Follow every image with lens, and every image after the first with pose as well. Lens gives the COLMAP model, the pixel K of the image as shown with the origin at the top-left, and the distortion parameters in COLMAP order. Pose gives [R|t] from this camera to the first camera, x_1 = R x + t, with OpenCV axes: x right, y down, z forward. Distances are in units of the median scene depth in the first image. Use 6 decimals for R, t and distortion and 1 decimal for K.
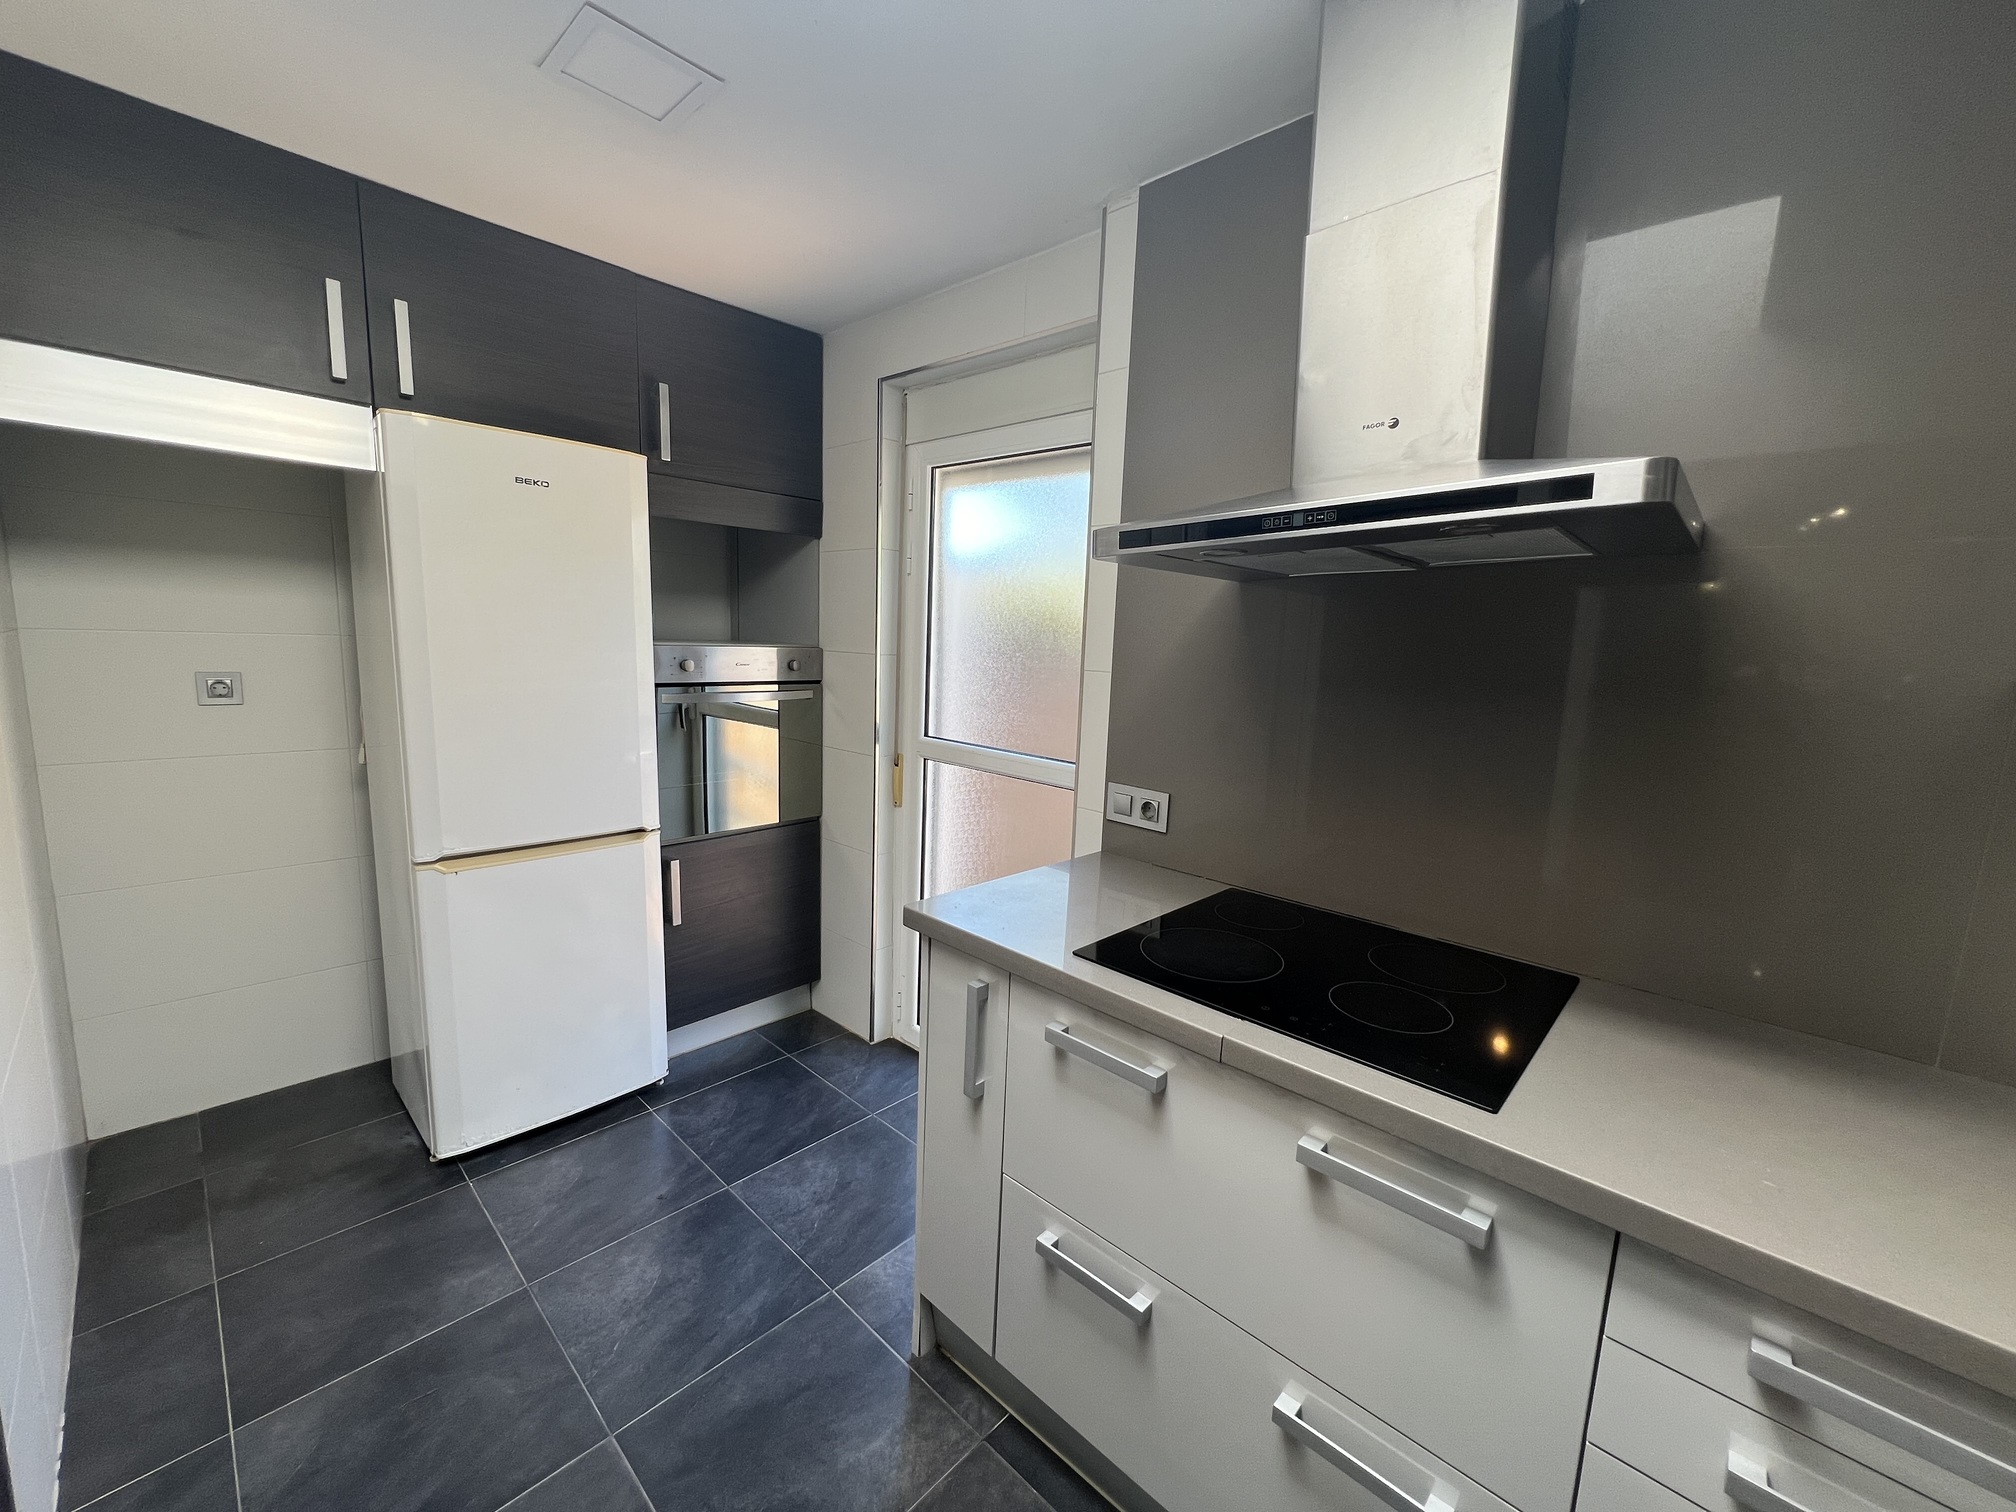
lens RADIAL K [[806.2, 0, 1004.0], [0, 806.2, 755.0], [0, 0, 1]] dist [-0.000842, 0.000459]
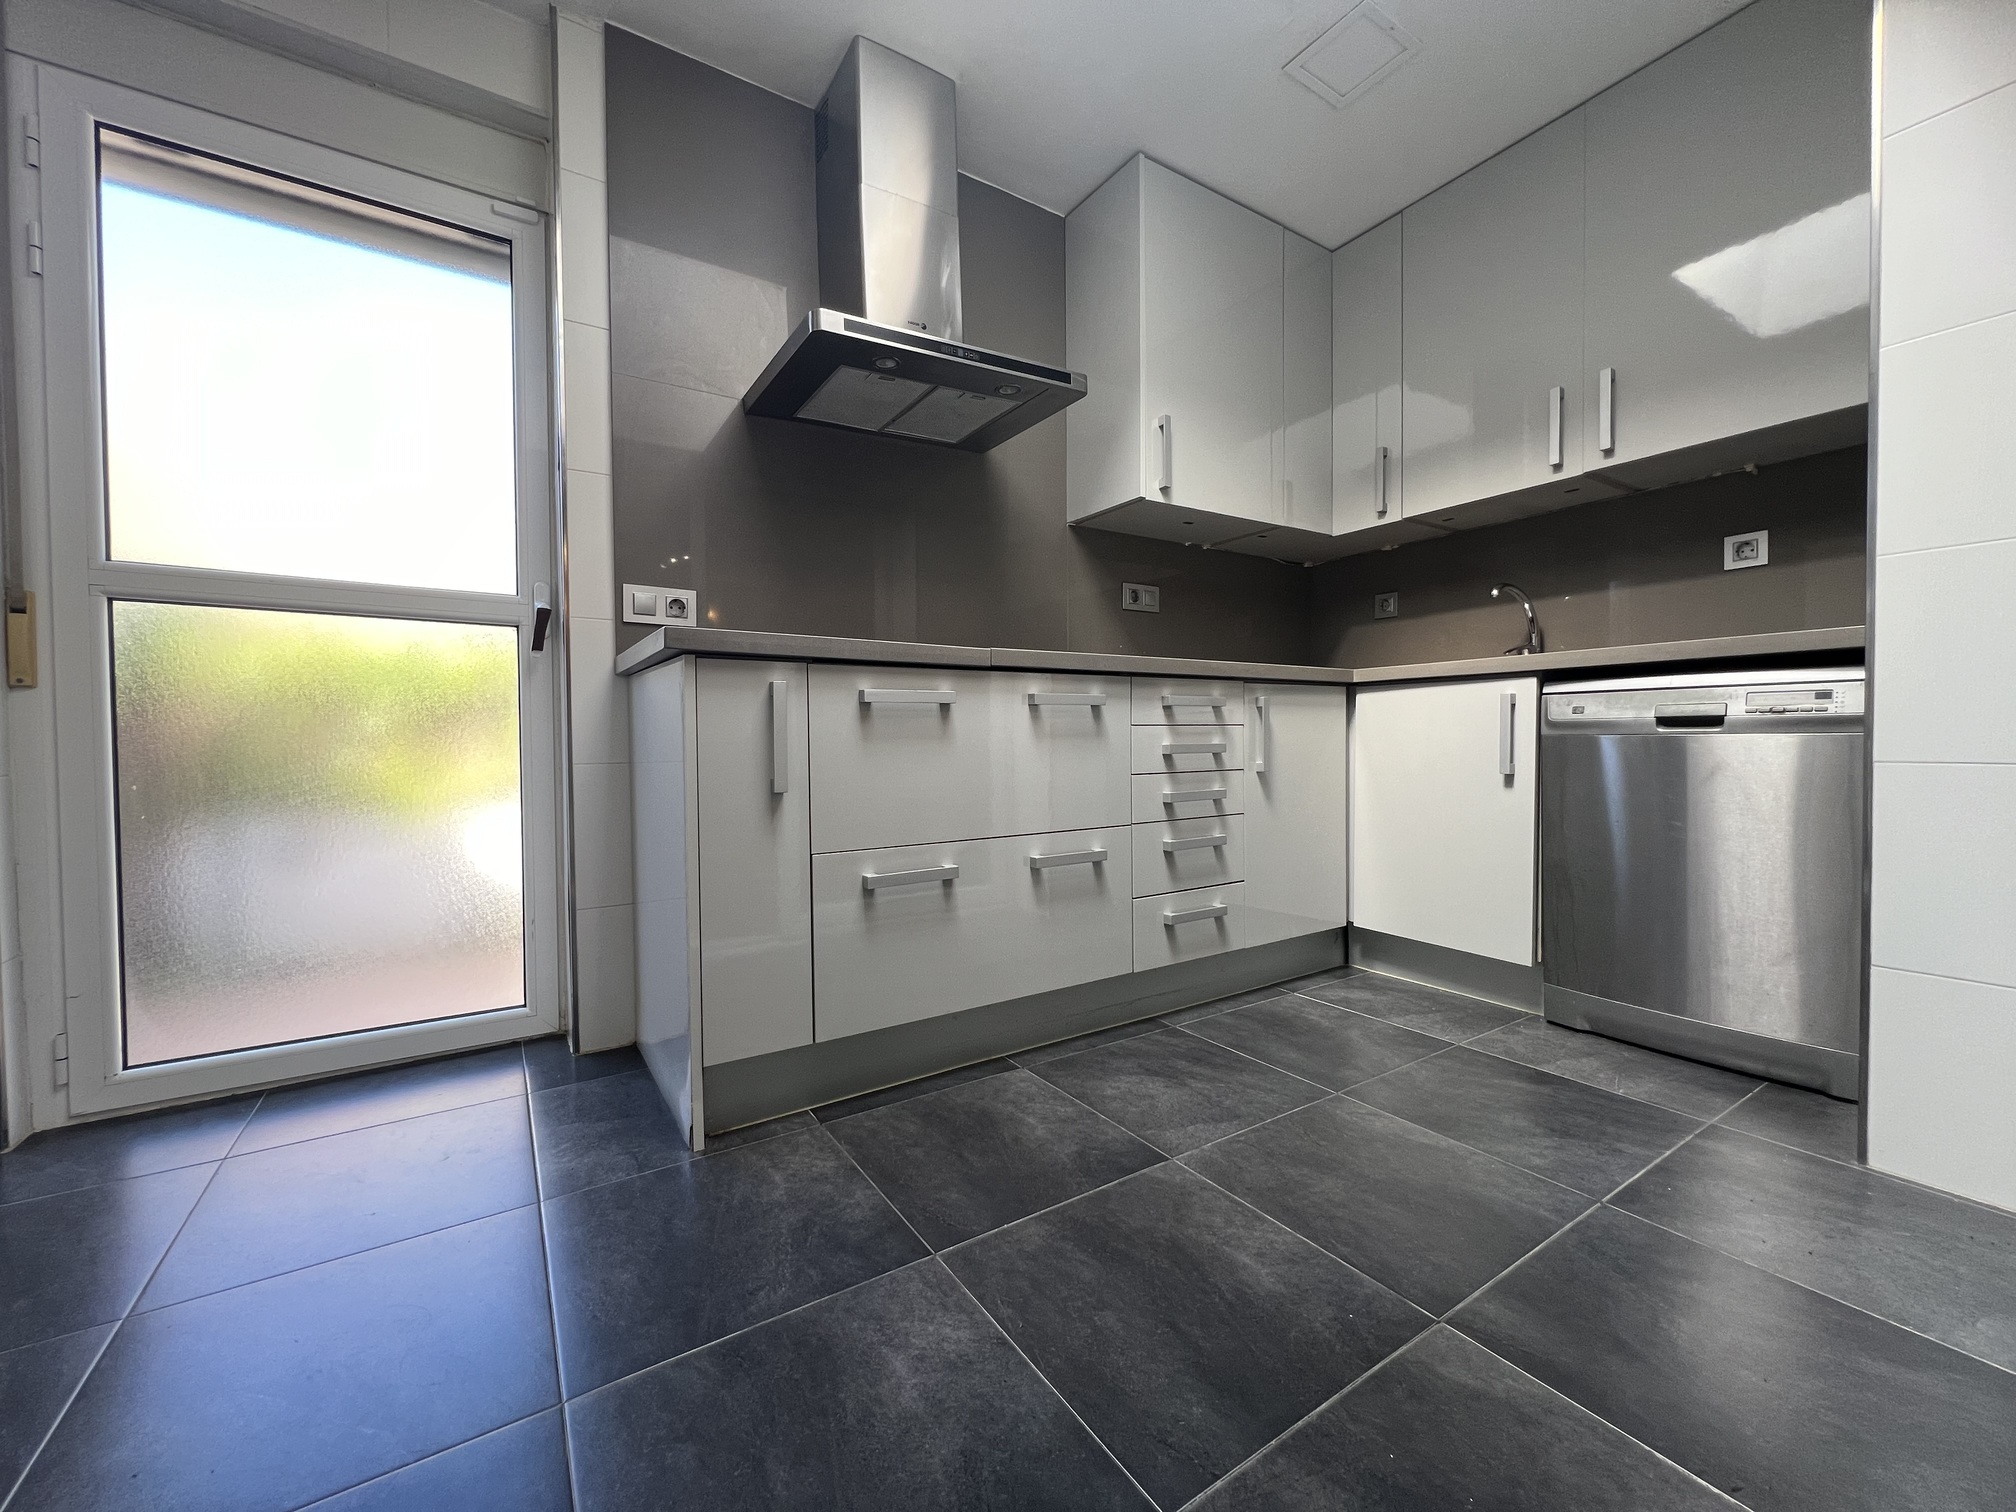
lens RADIAL K [[806.2, 0, 1004.0], [0, 806.2, 755.0], [0, 0, 1]] dist [-0.000842, 0.000459]
pose [[0.234037, -0.063514, 0.970151, -0.805719], [0.159516, 0.986850, 0.026126, 0.316530], [-0.959052, 0.148640, 0.241090, 0.366098]]
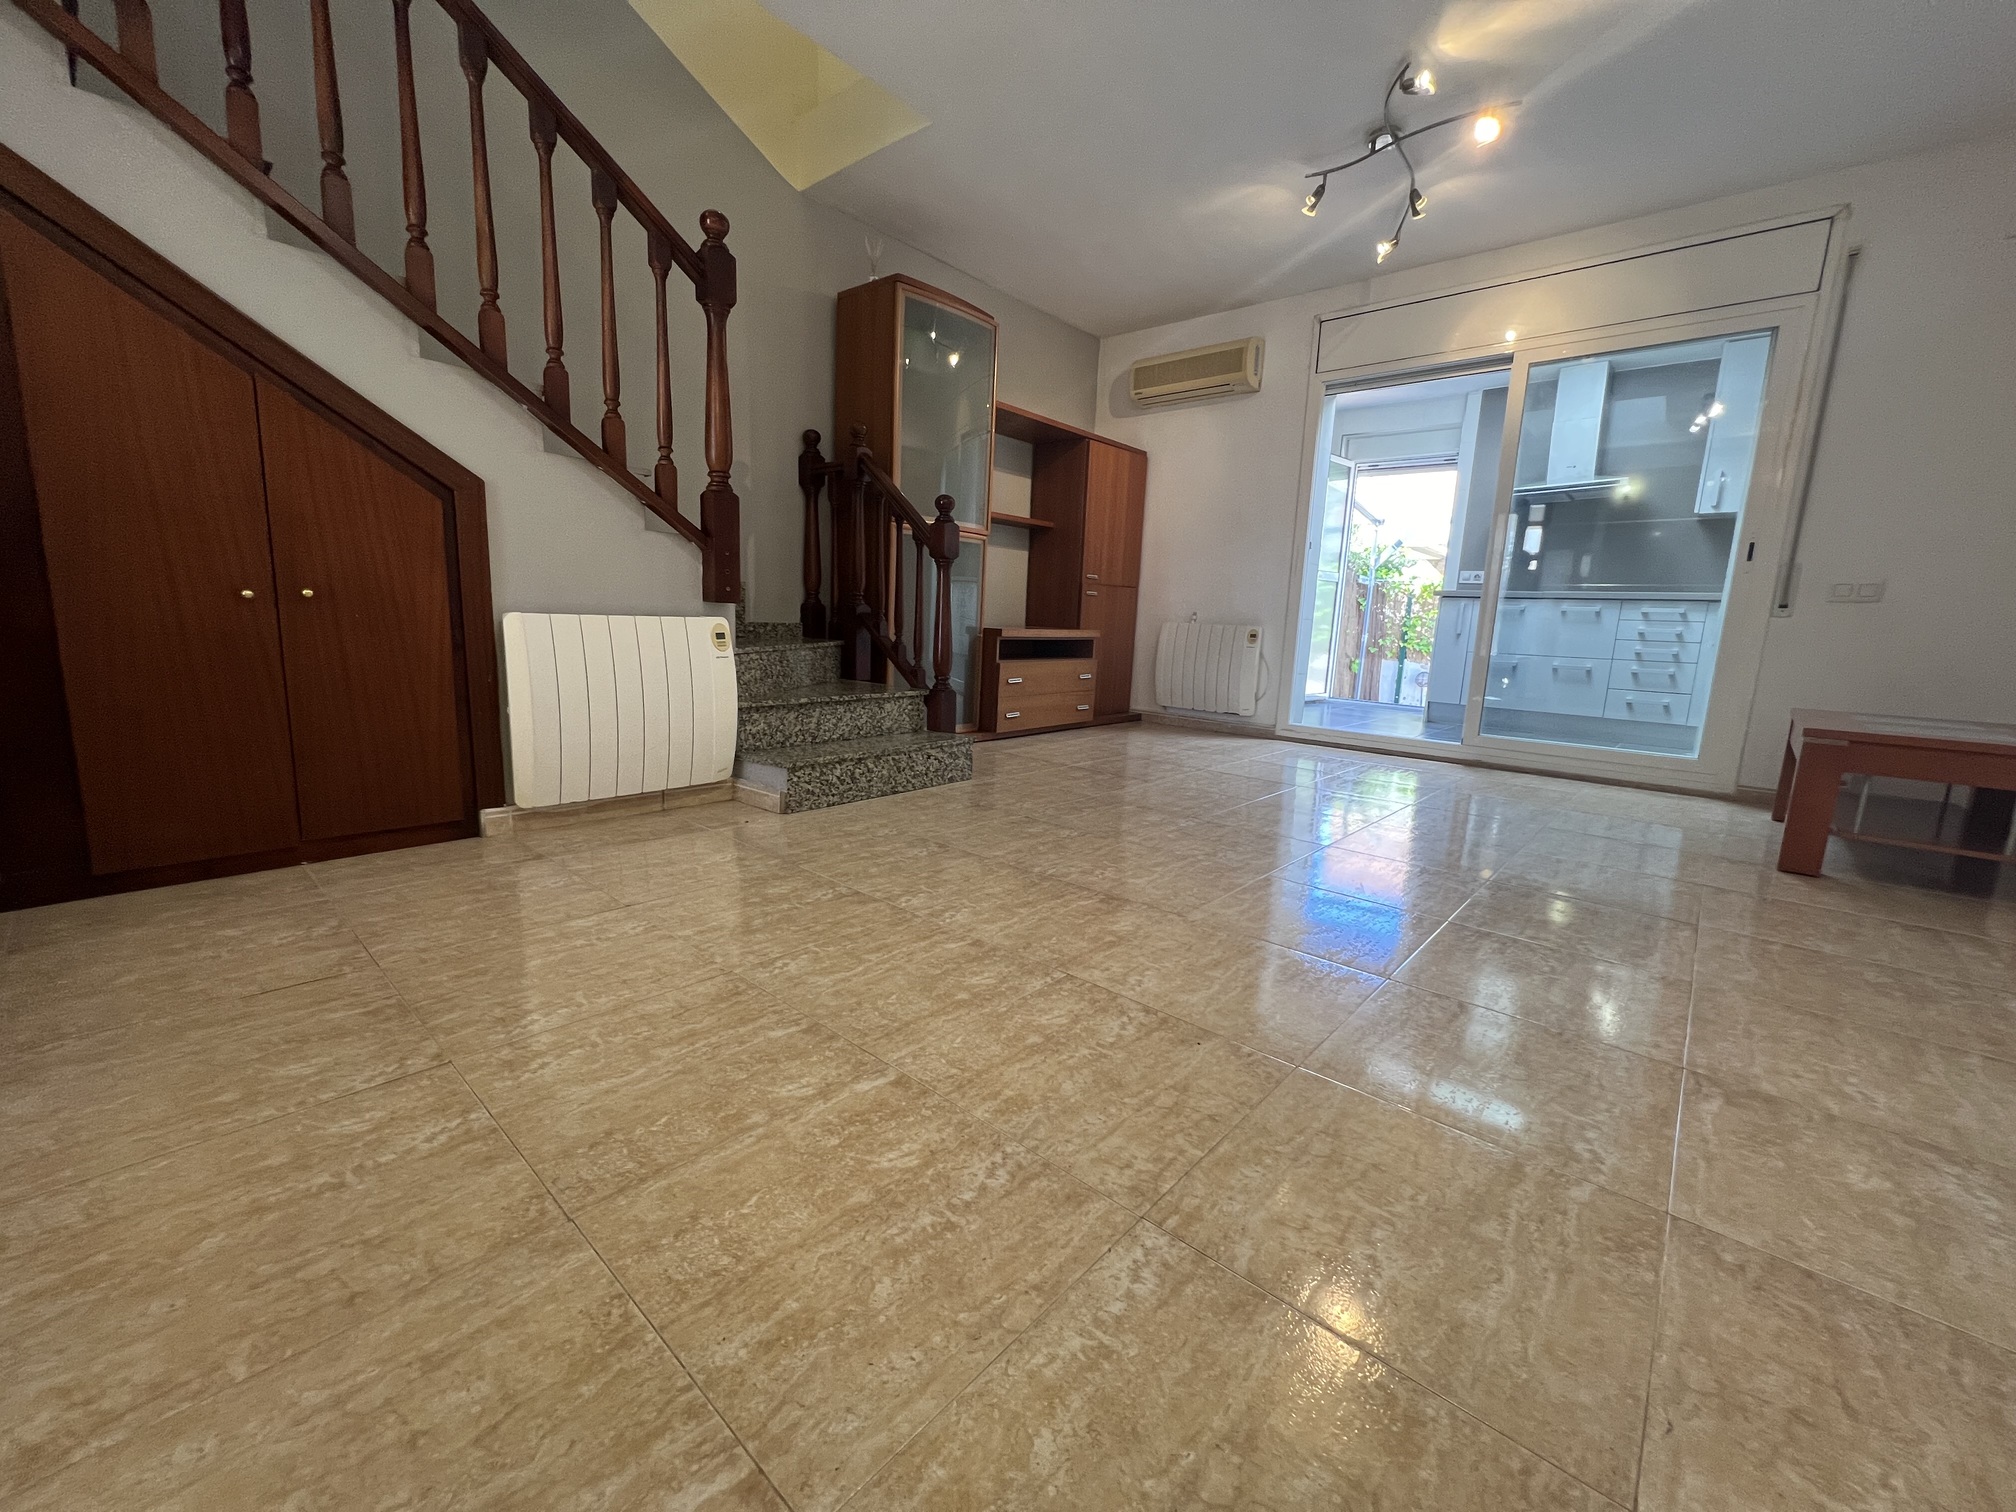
lens RADIAL K [[806.2, 0, 1004.0], [0, 806.2, 755.0], [0, 0, 1]] dist [-0.000842, 0.000459]
pose [[0.999351, -0.006383, 0.035455, -1.960850], [0.005367, 0.999575, 0.028669, 0.720093], [-0.035623, -0.028460, 0.998960, -2.349022]]
